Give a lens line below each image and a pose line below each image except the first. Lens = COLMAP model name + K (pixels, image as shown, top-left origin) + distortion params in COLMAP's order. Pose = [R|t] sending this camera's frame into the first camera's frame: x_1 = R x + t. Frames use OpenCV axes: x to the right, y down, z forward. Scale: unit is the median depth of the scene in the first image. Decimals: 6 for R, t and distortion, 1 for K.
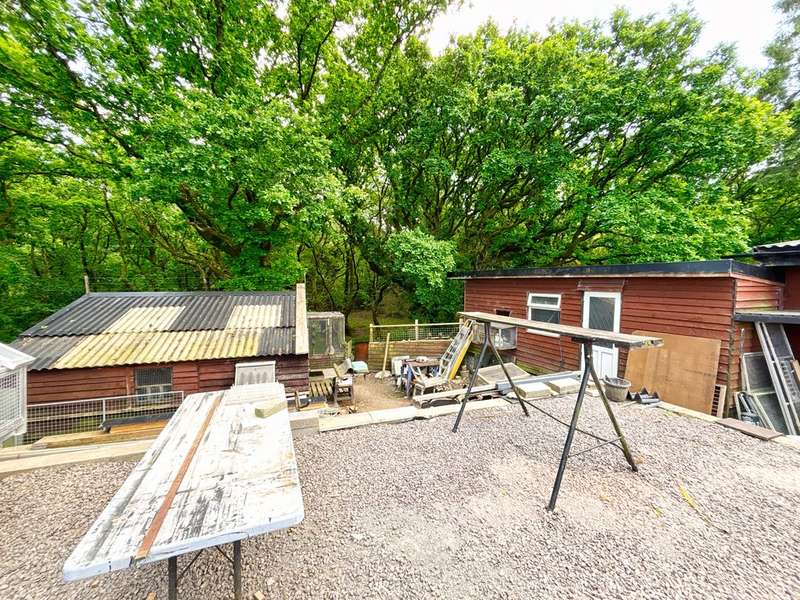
lens RADIAL K [[322.8, 0, 400.0], [0, 322.8, 300.0], [0, 0, 1]] dist [-0.000820, -0.000223]
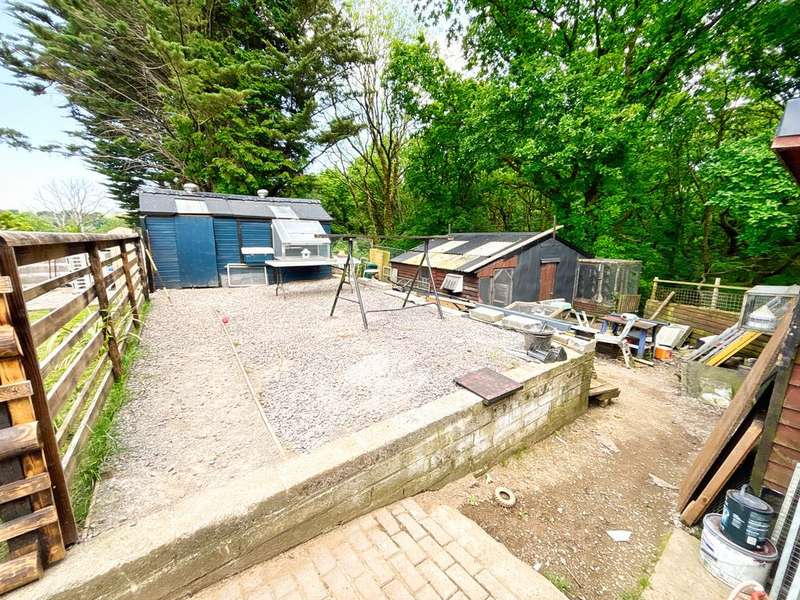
lens RADIAL K [[322.8, 0, 400.0], [0, 322.8, 300.0], [0, 0, 1]] dist [-0.000820, -0.000223]
pose [[0.233856, 0.189952, -0.953535, 0.553270], [-0.063256, 0.981624, 0.180033, 0.027159], [0.970211, 0.018215, 0.241574, 0.201529]]
